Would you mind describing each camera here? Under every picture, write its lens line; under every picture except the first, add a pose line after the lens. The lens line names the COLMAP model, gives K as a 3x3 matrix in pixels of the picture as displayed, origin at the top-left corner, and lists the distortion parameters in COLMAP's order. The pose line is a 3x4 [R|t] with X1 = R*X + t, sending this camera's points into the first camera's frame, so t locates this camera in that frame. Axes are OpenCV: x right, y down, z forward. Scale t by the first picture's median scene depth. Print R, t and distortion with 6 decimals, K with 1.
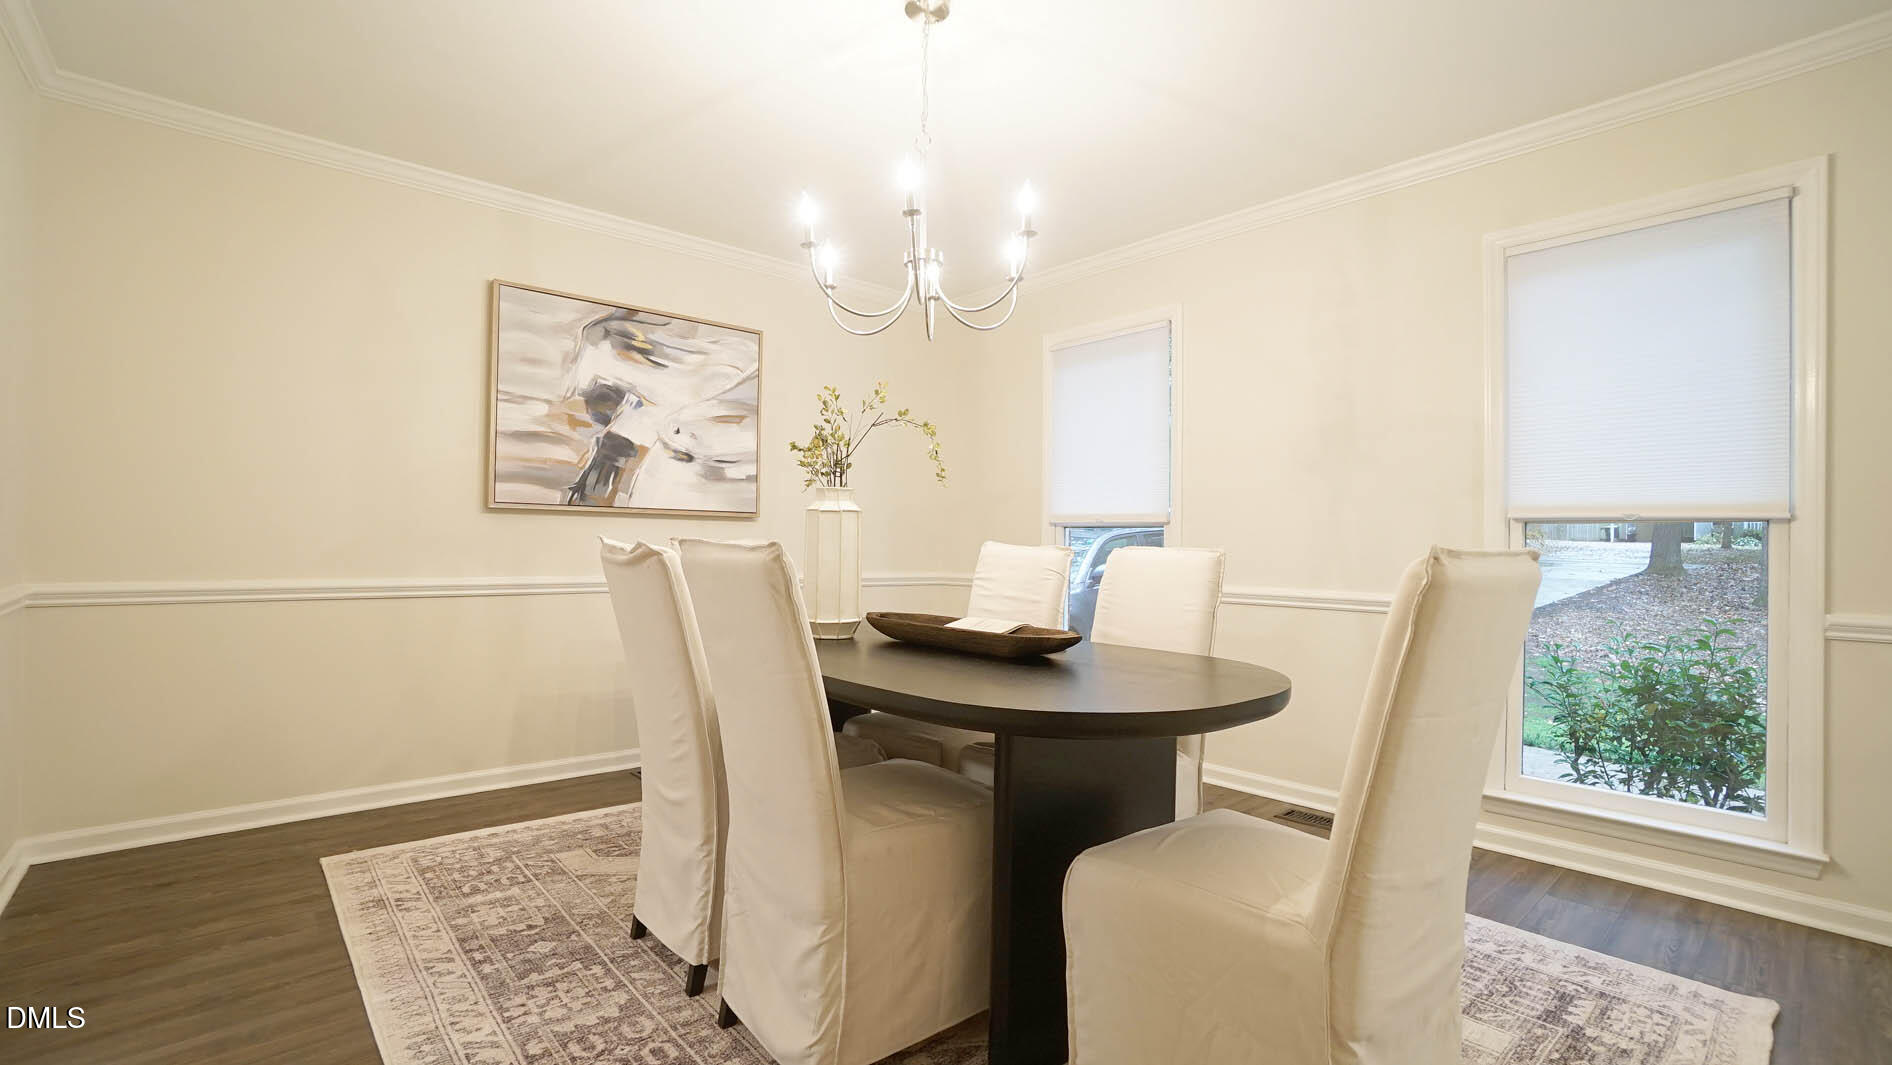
lens RADIAL K [[834.2, 0, 937.7], [0, 834.2, 540.5], [0, 0, 1]] dist [-0.071384, 0.028335]
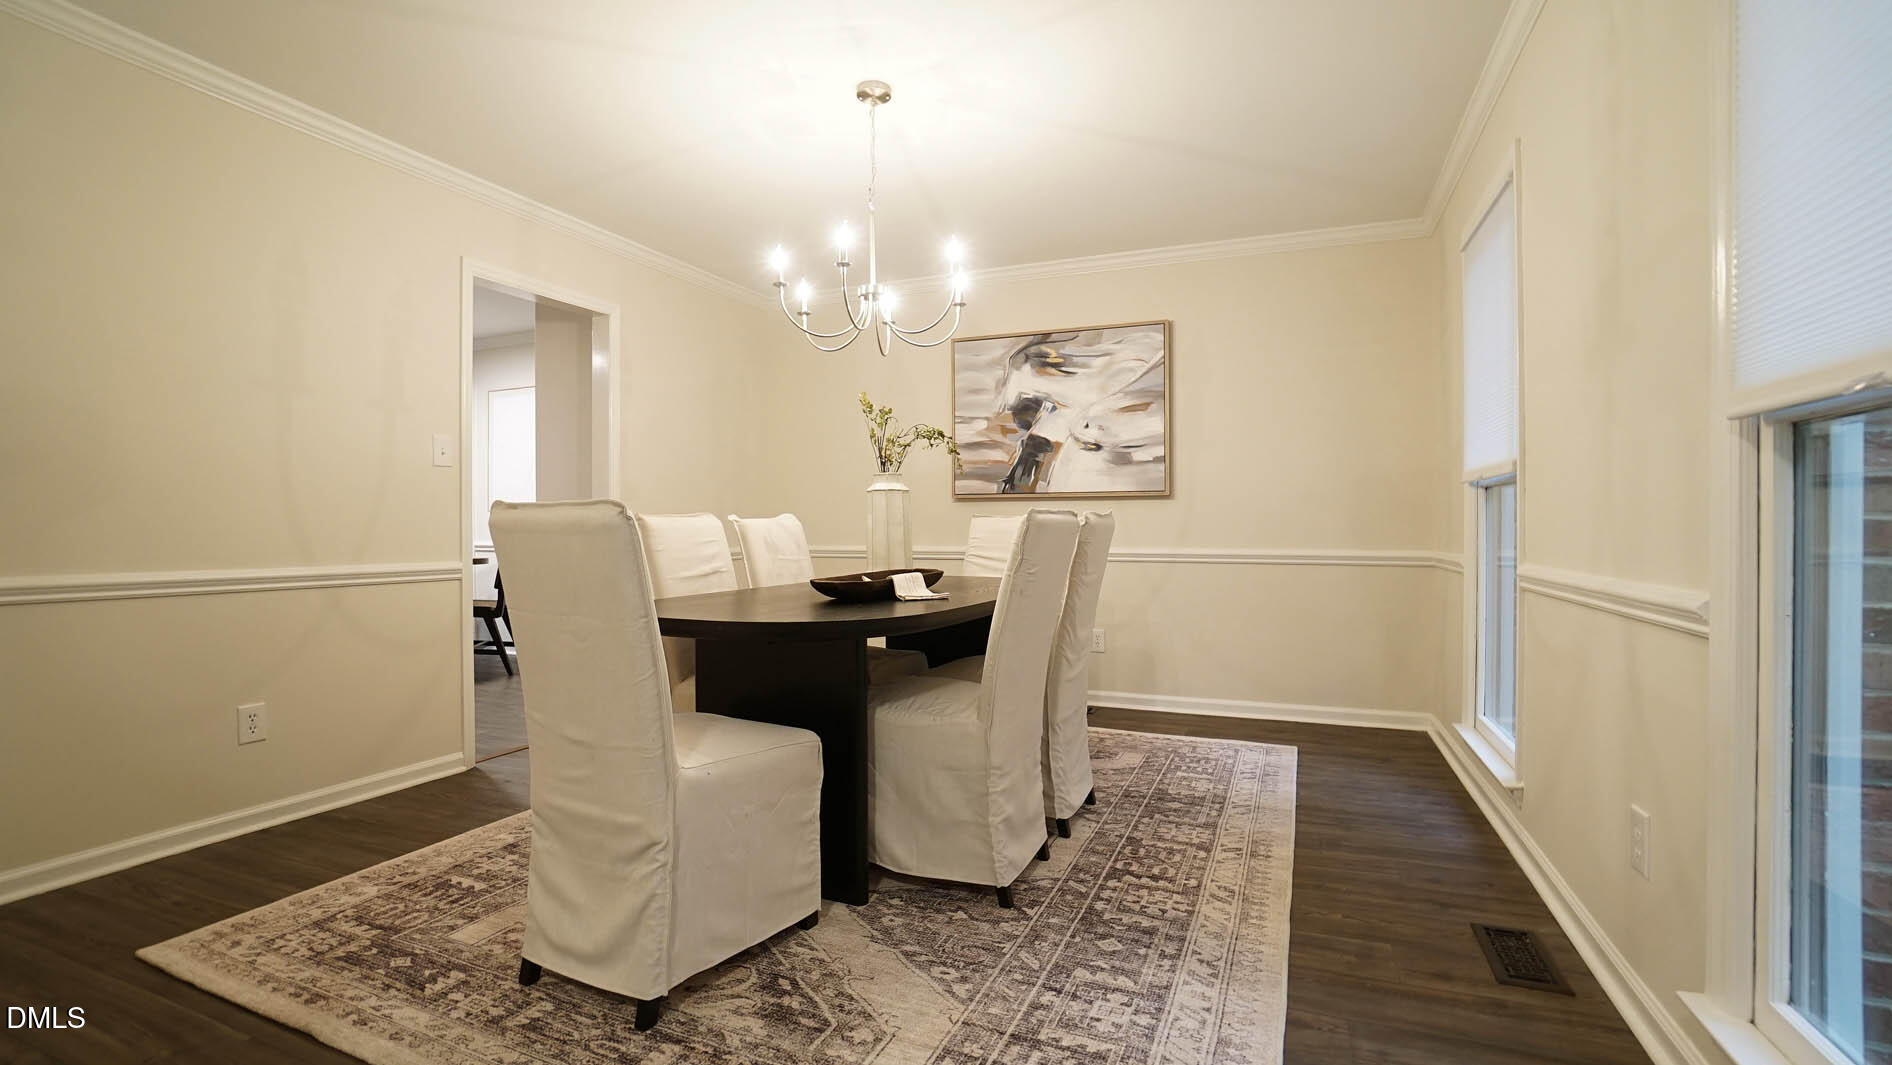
lens RADIAL K [[834.2, 0, 937.7], [0, 834.2, 540.5], [0, 0, 1]] dist [-0.071384, 0.028335]
pose [[0.431699, 0.000059, -0.902018, 0.694308], [0.013168, 0.999893, 0.006368, 0.022246], [0.901922, -0.014627, 0.431652, 0.306385]]
